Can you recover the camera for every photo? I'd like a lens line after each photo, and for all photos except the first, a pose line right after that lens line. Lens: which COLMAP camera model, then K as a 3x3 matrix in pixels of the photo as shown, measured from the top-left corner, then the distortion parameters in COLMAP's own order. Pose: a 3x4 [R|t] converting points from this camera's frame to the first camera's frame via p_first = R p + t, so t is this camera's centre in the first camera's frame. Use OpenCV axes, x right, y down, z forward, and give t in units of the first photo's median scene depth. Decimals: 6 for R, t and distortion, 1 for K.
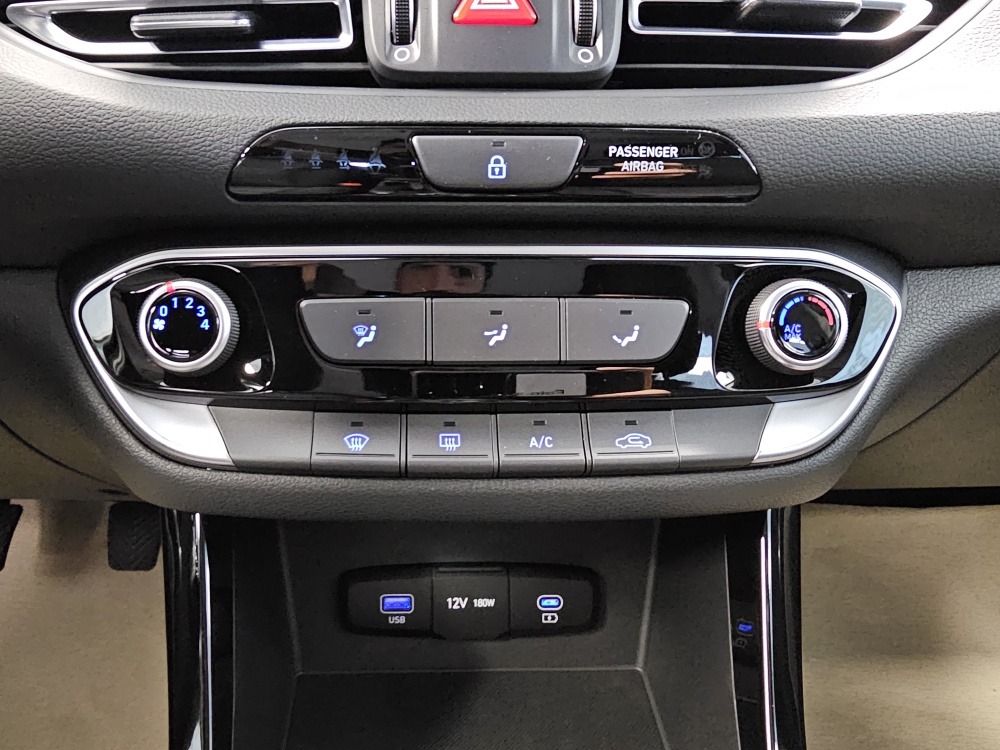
lens RADIAL K [[707.9, 0, 449.5], [0, 707.9, 378.8], [0, 0, 1]] dist [0.004196, 0.001548]
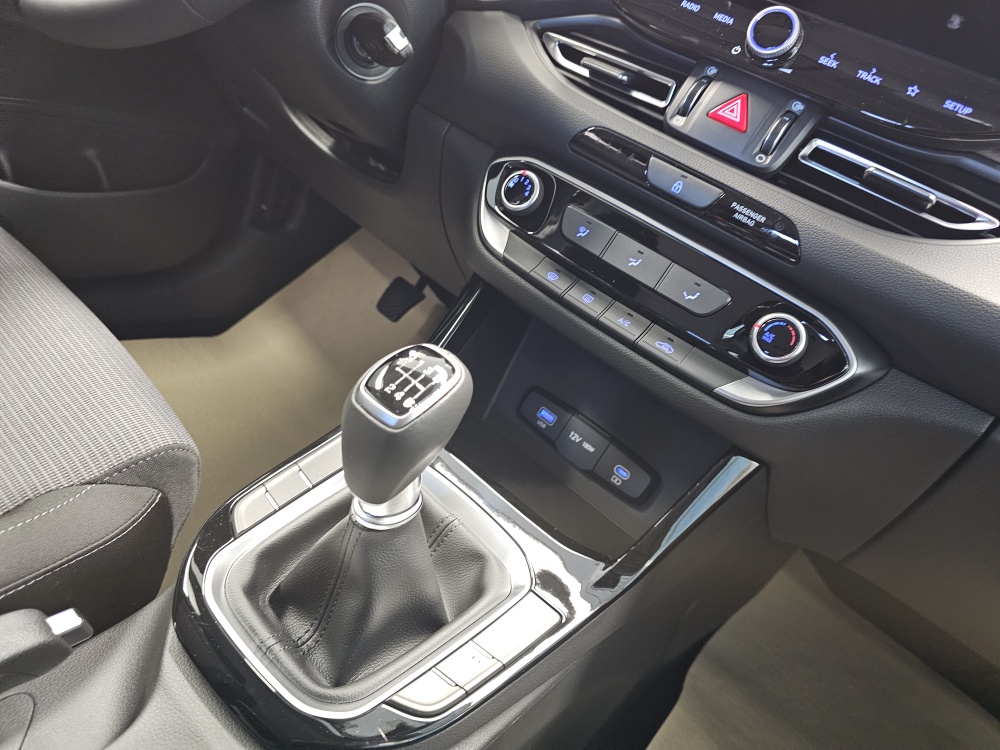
lens RADIAL K [[672.6, 0, 499.1], [0, 672.6, 373.4], [0, 0, 1]] dist [0.078223, -0.092078]
pose [[0.726619, 0.540003, -0.424759, 0.756029], [-0.551699, 0.827062, 0.107686, 0.198980], [0.409453, 0.156092, 0.898879, -0.806263]]
